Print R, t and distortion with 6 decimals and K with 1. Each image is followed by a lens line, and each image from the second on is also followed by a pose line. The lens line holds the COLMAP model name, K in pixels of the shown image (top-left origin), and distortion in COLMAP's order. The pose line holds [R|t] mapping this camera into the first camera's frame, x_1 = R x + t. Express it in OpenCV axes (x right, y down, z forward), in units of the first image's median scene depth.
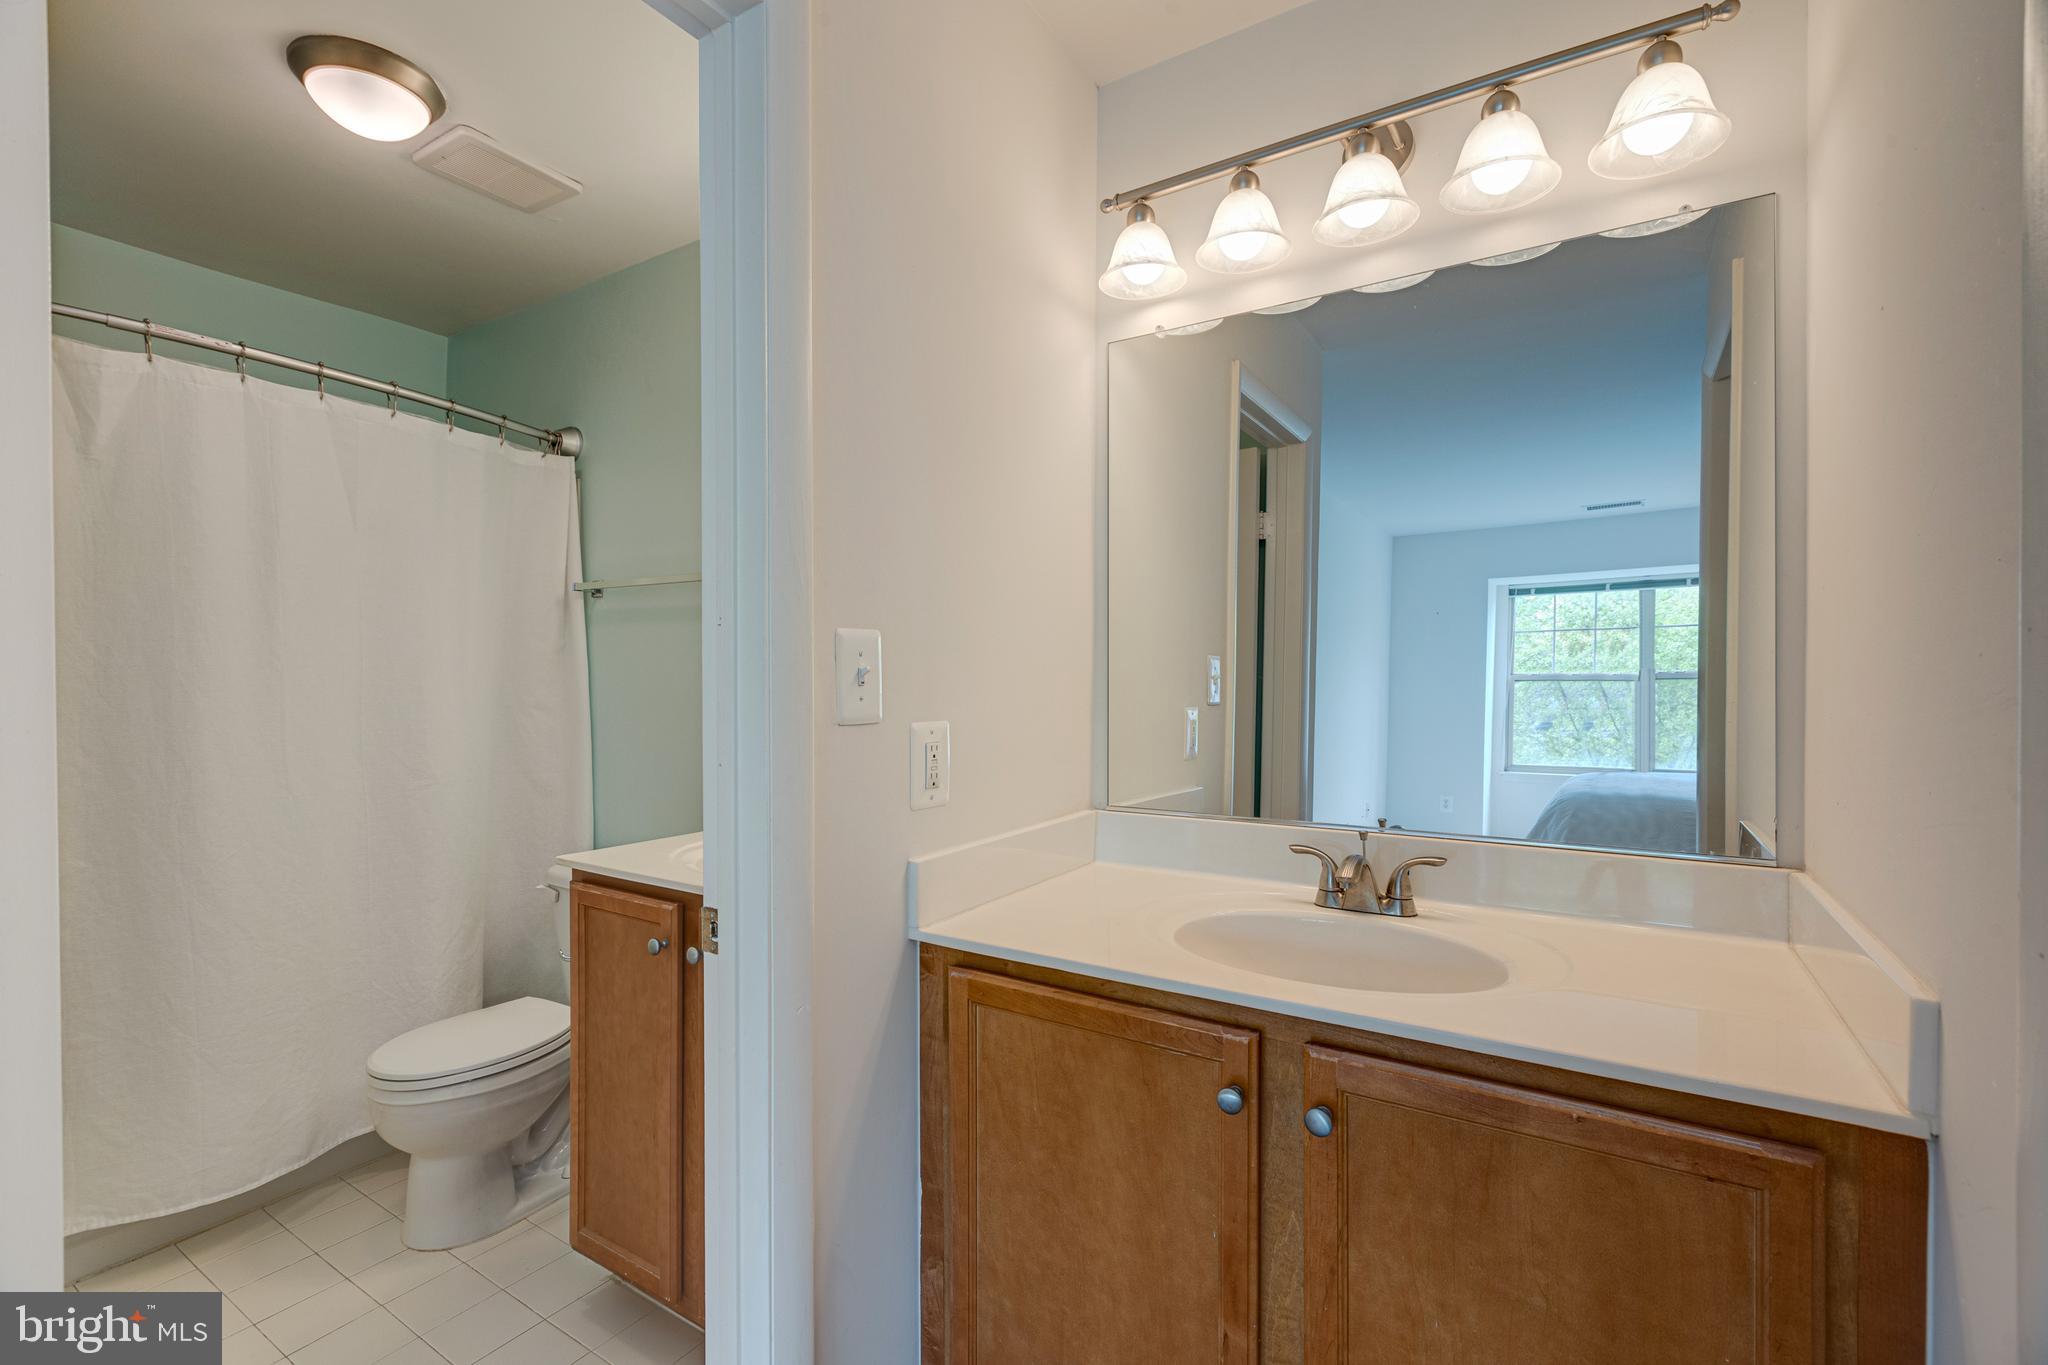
lens RADIAL K [[903.9, 0, 1028.4], [0, 903.9, 678.4], [0, 0, 1]] dist [-0.000657, -0.000095]
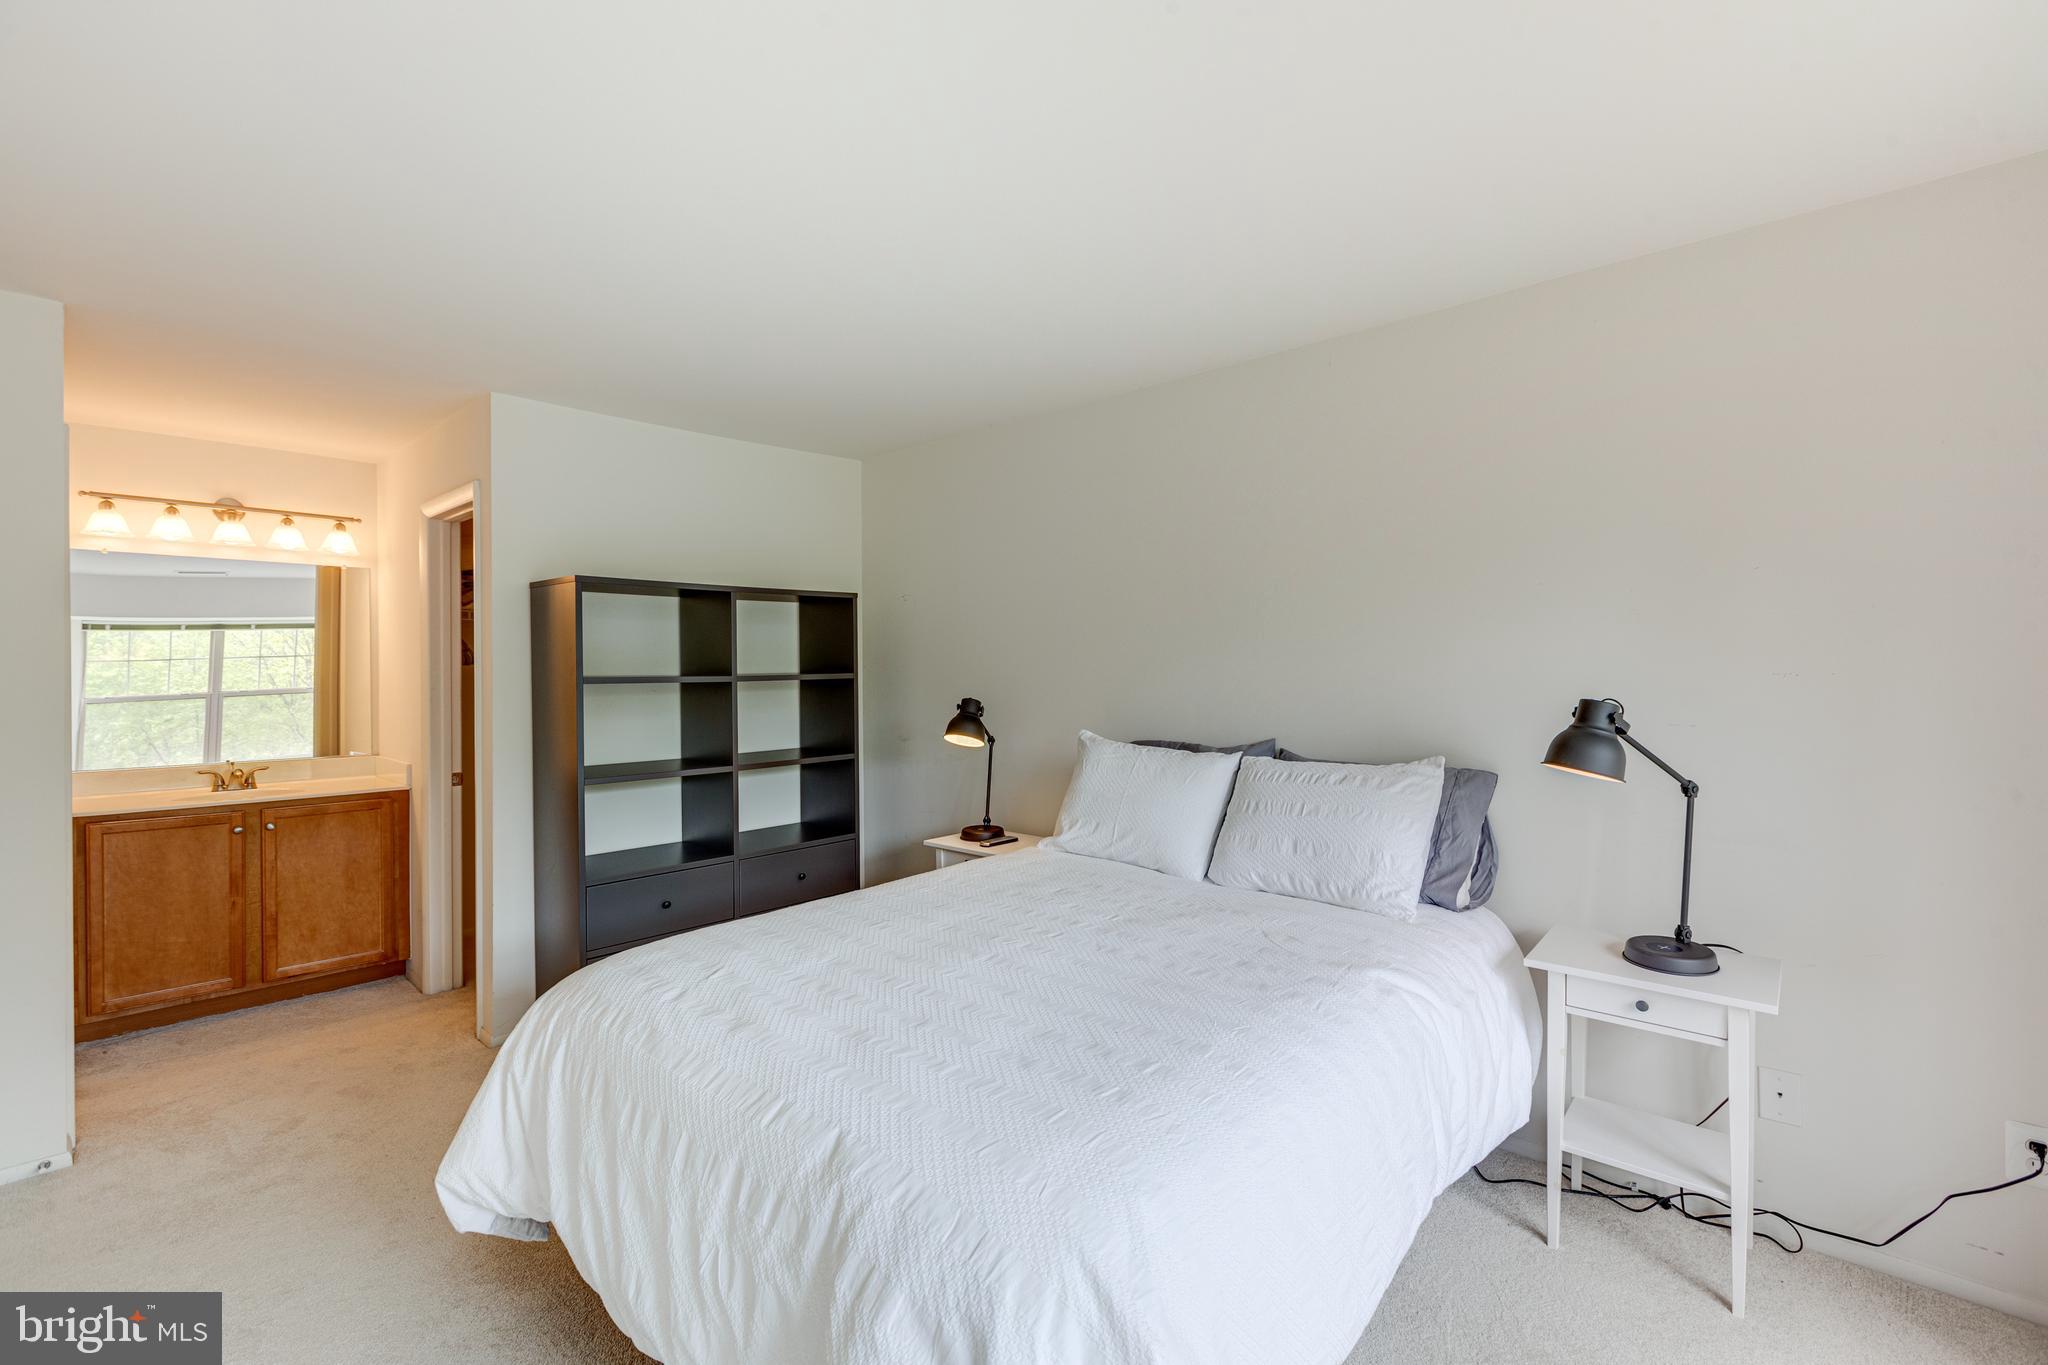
lens RADIAL K [[903.9, 0, 1028.4], [0, 903.9, 678.4], [0, 0, 1]] dist [-0.000657, -0.000095]
pose [[0.181911, -0.013666, 0.983220, -0.391844], [0.028143, 0.999566, 0.008686, -0.008503], [-0.982912, 0.026090, 0.182217, -0.392142]]
